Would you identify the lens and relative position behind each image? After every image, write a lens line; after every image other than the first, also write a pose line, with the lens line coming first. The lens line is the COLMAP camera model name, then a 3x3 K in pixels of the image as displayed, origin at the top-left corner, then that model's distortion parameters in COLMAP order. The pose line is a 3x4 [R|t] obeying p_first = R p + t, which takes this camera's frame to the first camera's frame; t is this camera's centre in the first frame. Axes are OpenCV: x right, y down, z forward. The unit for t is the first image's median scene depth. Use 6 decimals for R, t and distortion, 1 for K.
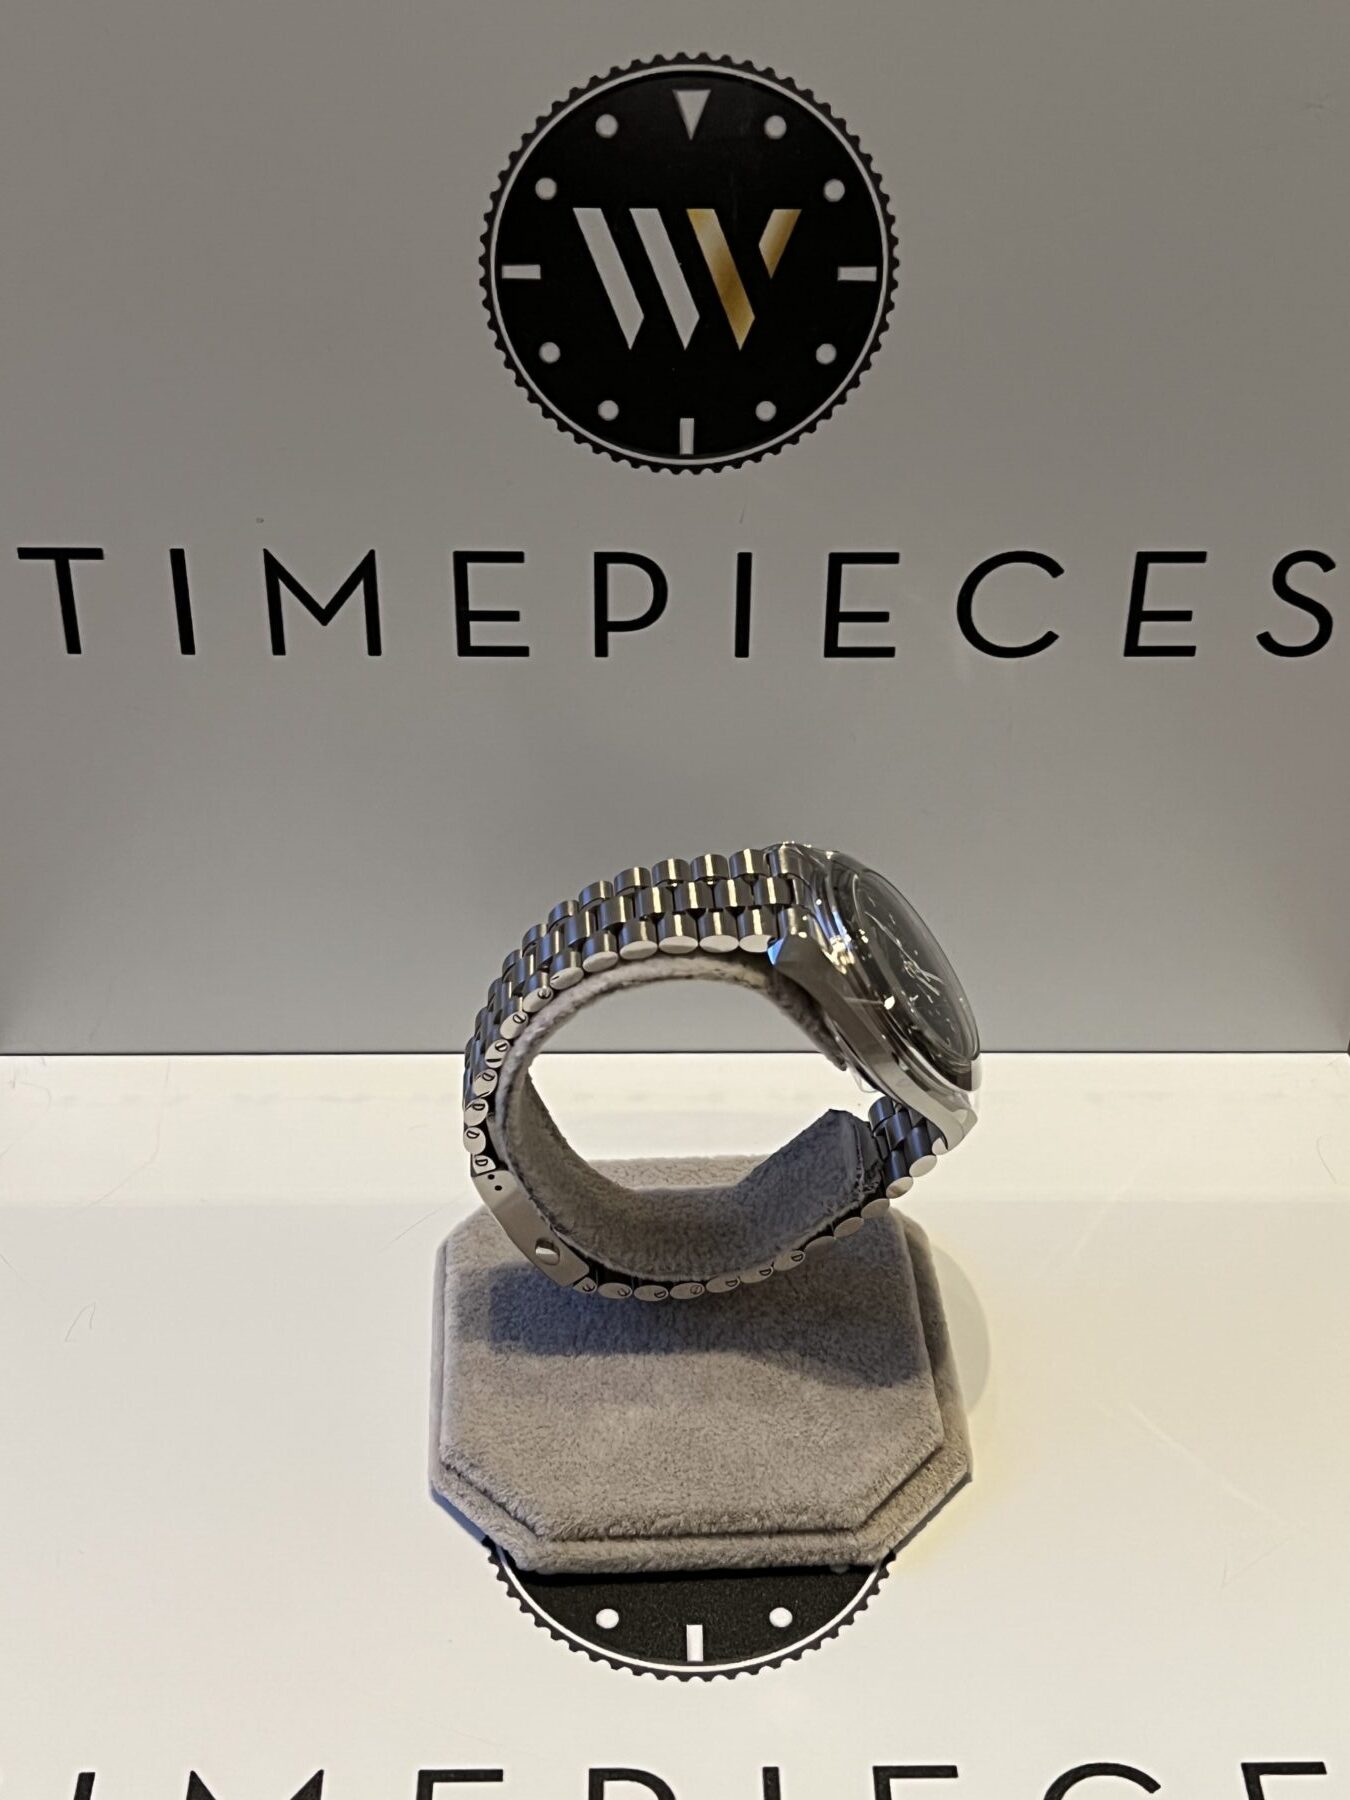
lens RADIAL K [[2053.6, 0, 640.5], [0, 2053.6, 909.9], [0, 0, 1]] dist [0.098387, 0.000000]
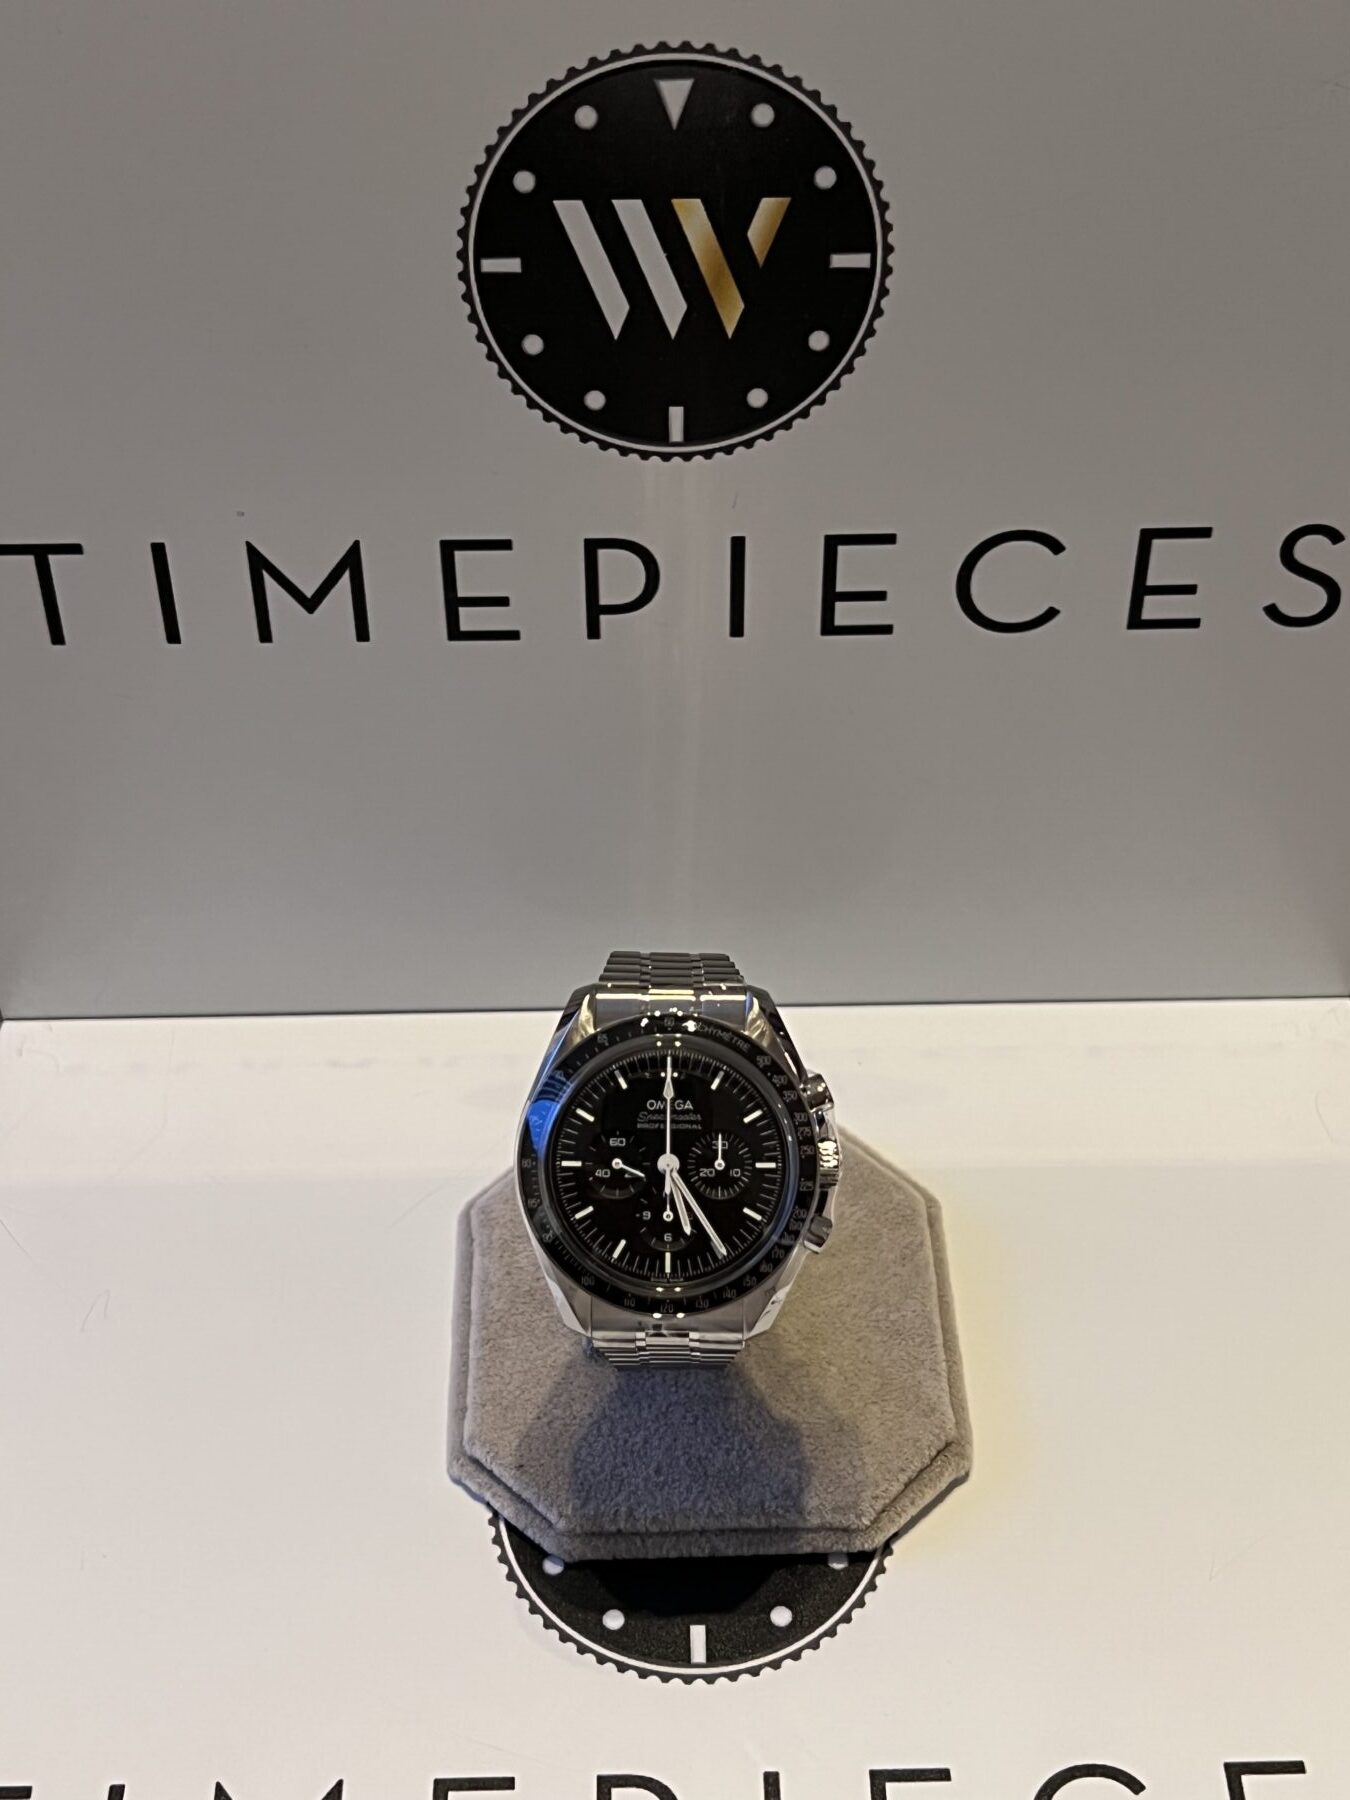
lens RADIAL K [[2053.6, 0, 640.4], [0, 2053.6, 888.3], [0, 0, 1]] dist [0.098387, 0.000000]
pose [[0.999832, -0.016111, -0.008705, 0.011159], [0.016990, 0.993478, 0.112749, -0.130680], [0.006832, -0.112878, 0.993585, 0.012177]]
